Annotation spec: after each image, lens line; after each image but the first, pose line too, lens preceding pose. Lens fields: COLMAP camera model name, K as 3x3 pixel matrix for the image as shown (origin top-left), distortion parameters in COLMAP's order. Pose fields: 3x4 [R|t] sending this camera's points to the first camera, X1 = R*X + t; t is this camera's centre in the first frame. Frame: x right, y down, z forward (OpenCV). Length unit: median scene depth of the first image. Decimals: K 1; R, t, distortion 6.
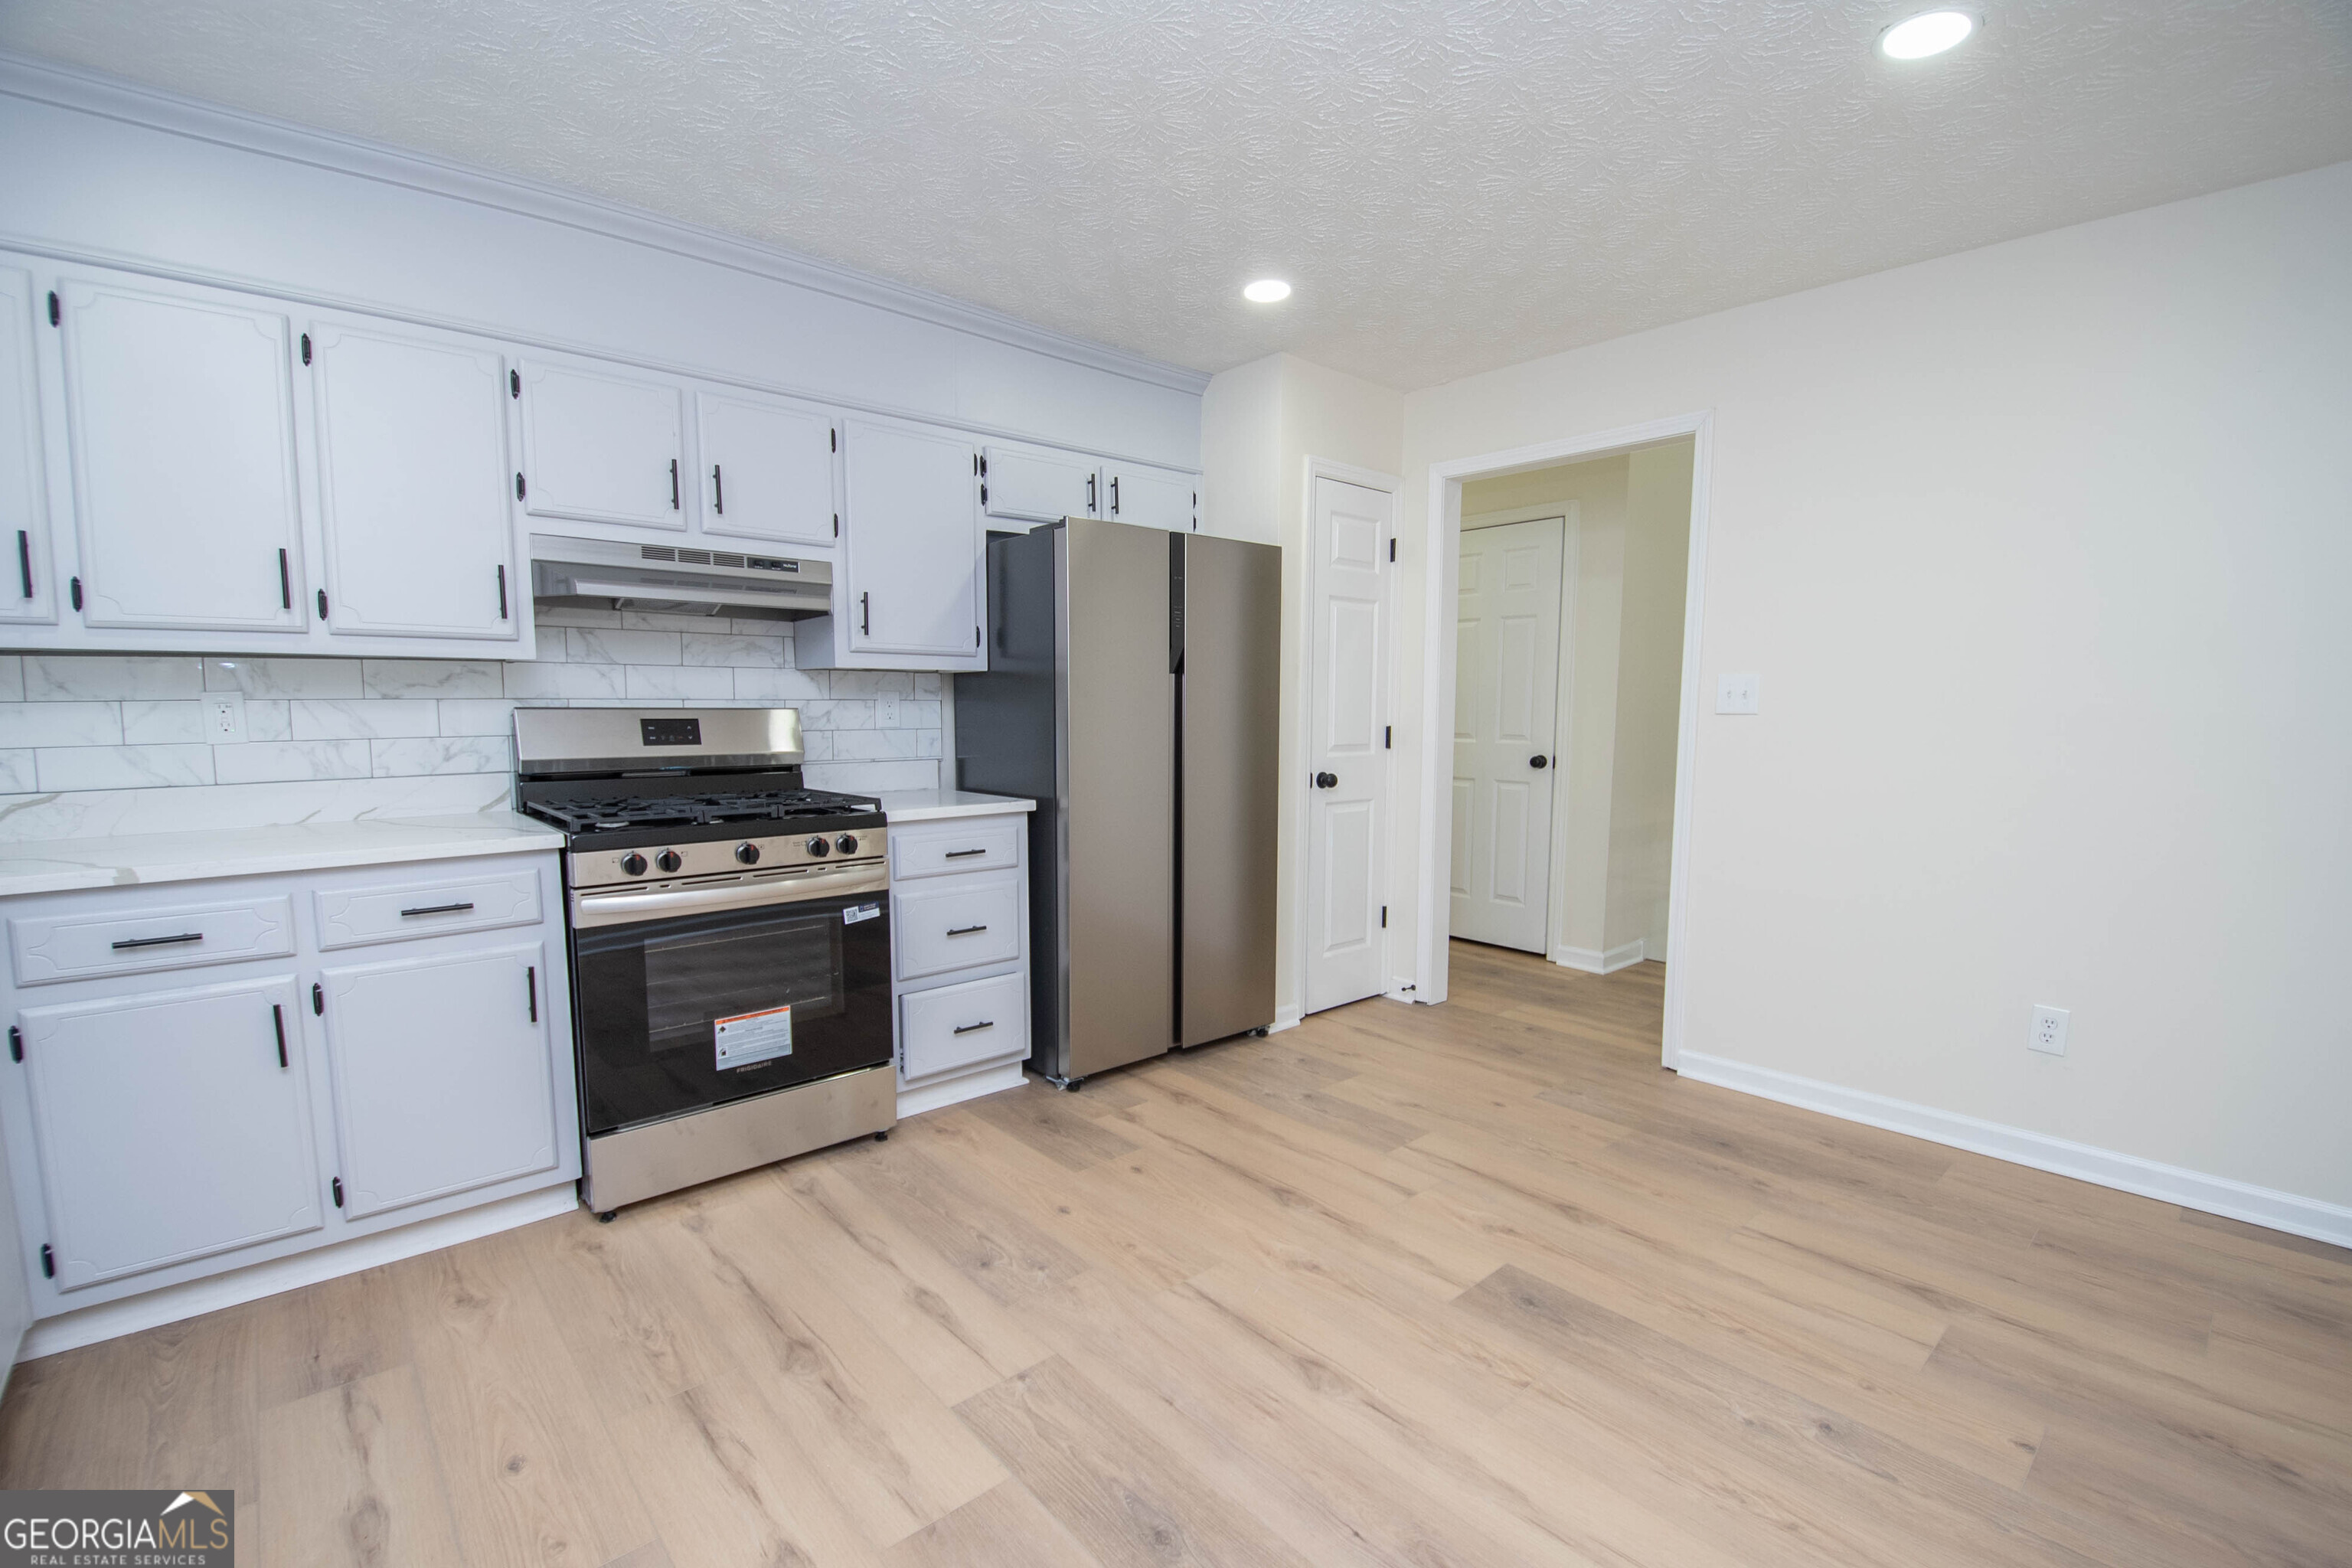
lens RADIAL K [[1031.3, 0, 1180.6], [0, 1031.3, 806.4], [0, 0, 1]] dist [0.018509, -0.026989]
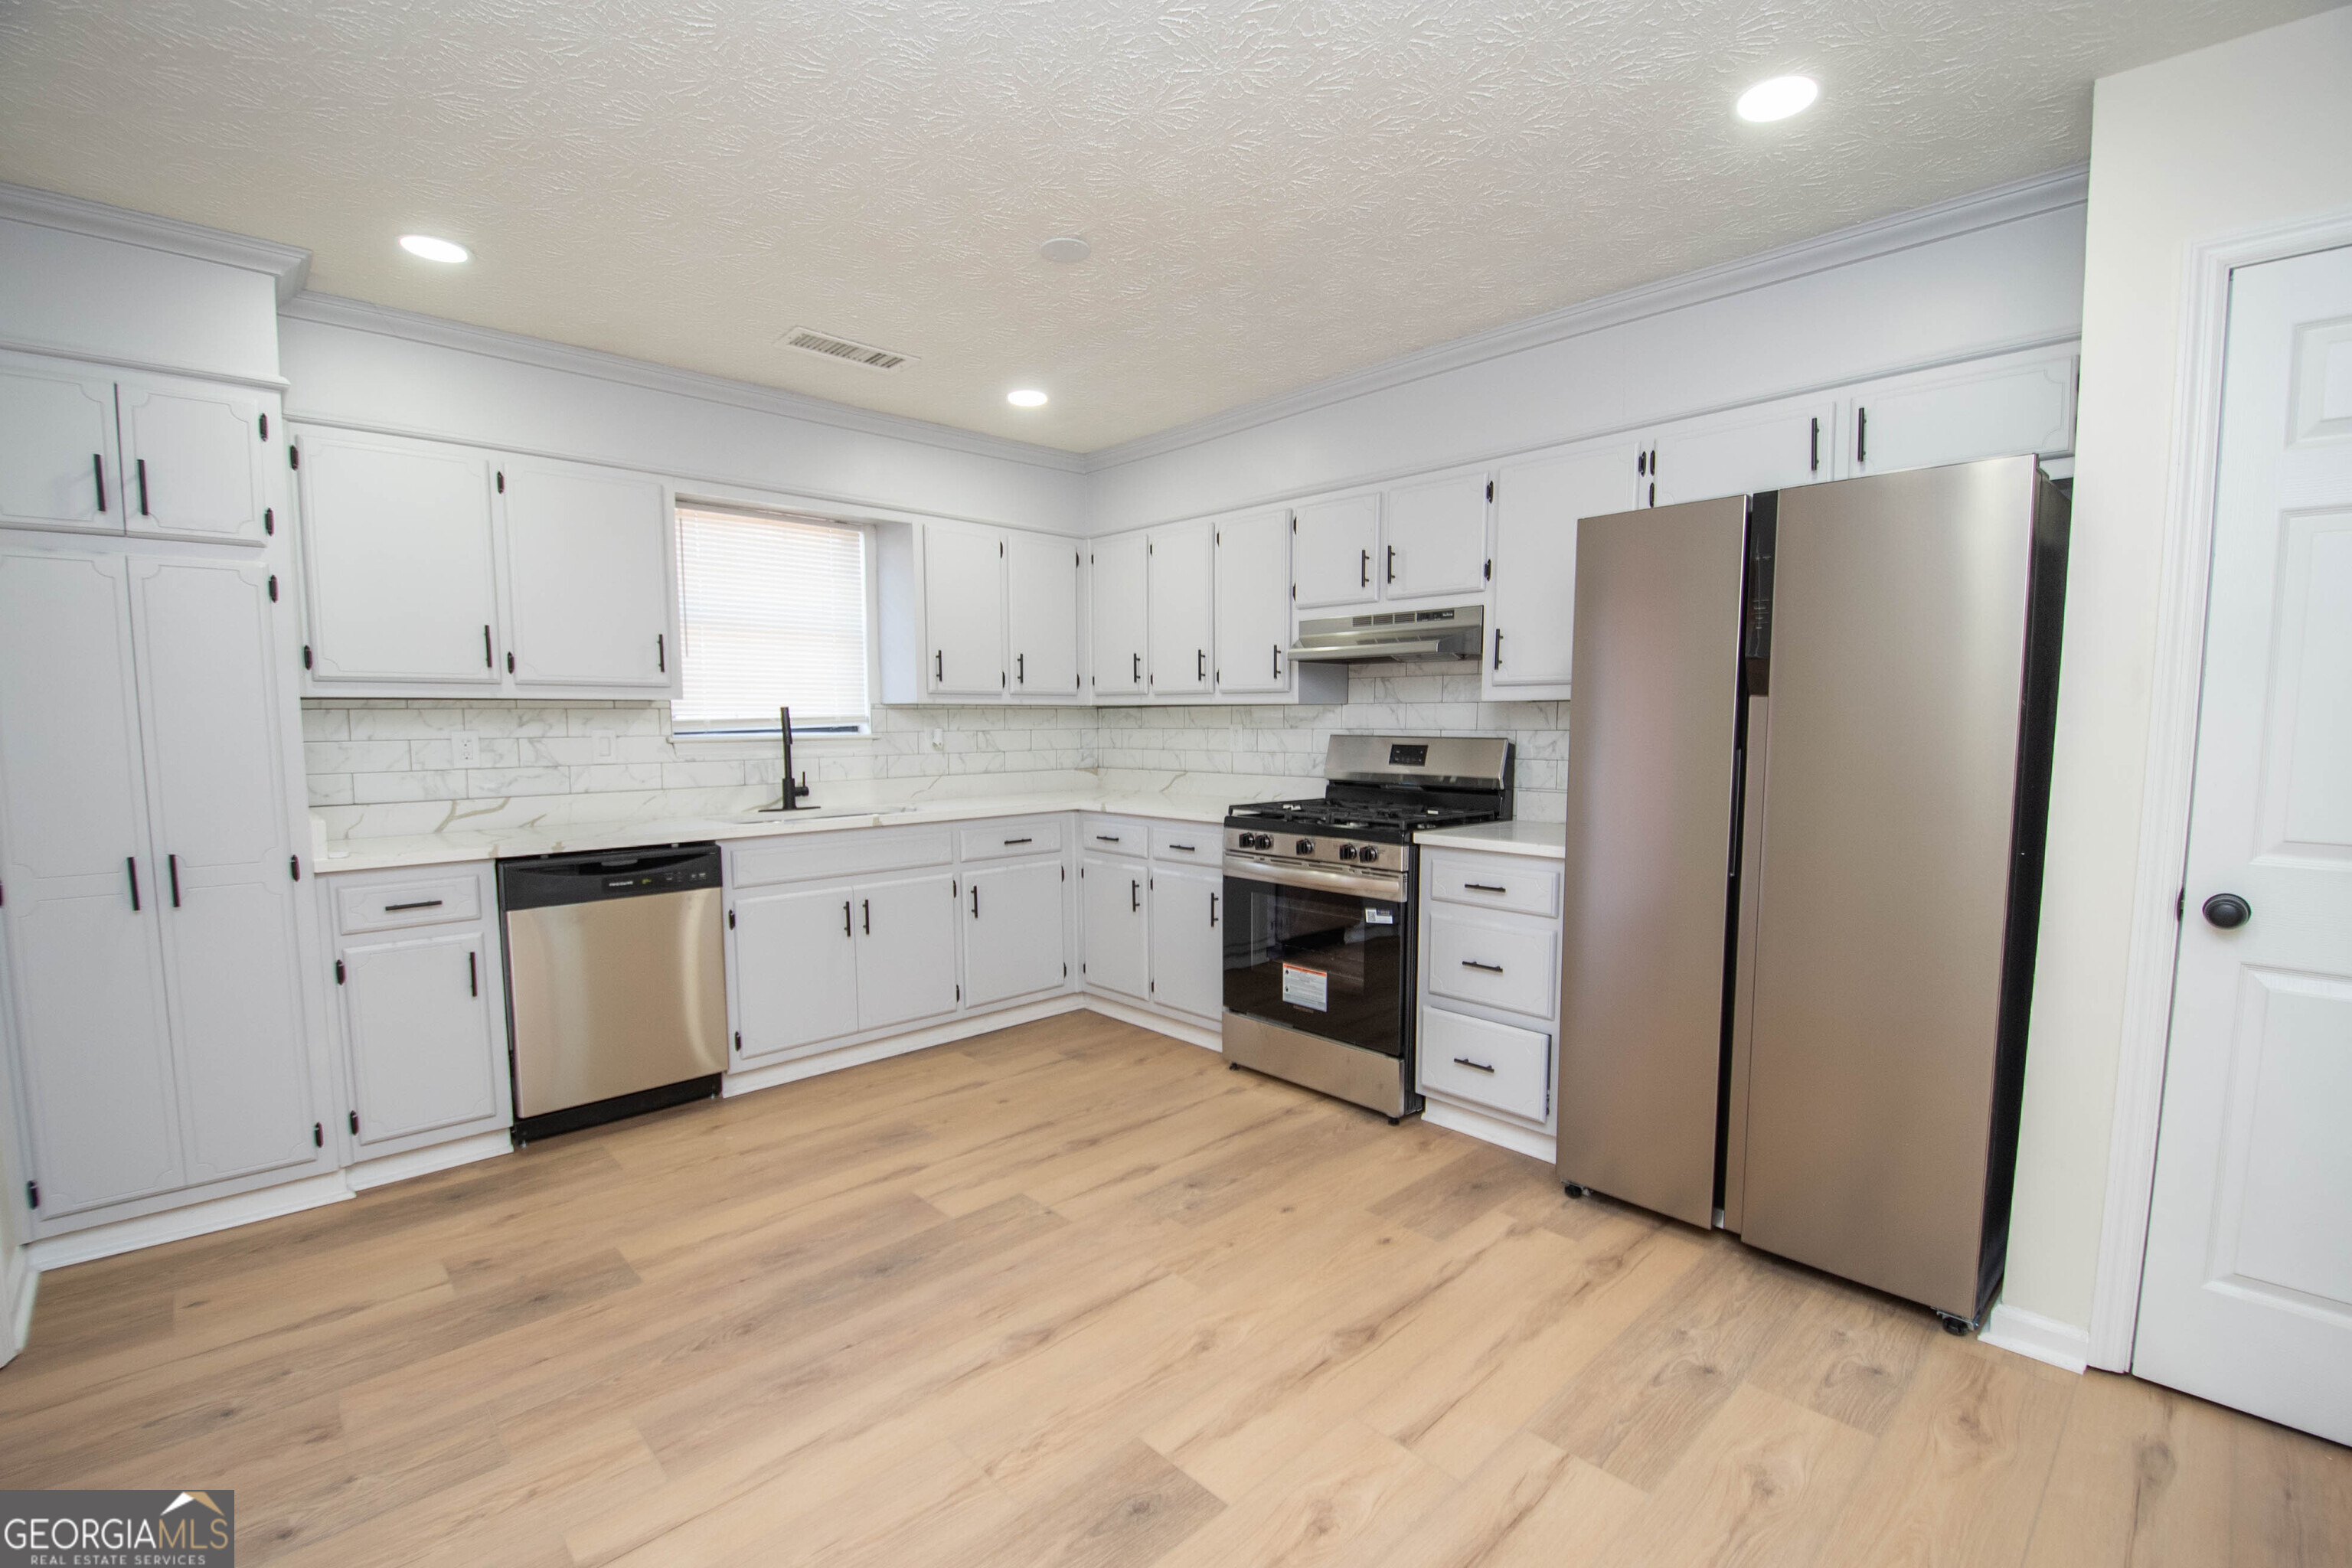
lens RADIAL K [[1031.3, 0, 1180.6], [0, 1031.3, 806.4], [0, 0, 1]] dist [0.018509, -0.026989]
pose [[0.027665, 0.084586, -0.996032, 0.839404], [-0.098258, 0.991818, 0.081499, -0.092744], [0.994776, 0.095614, 0.035750, 0.742012]]
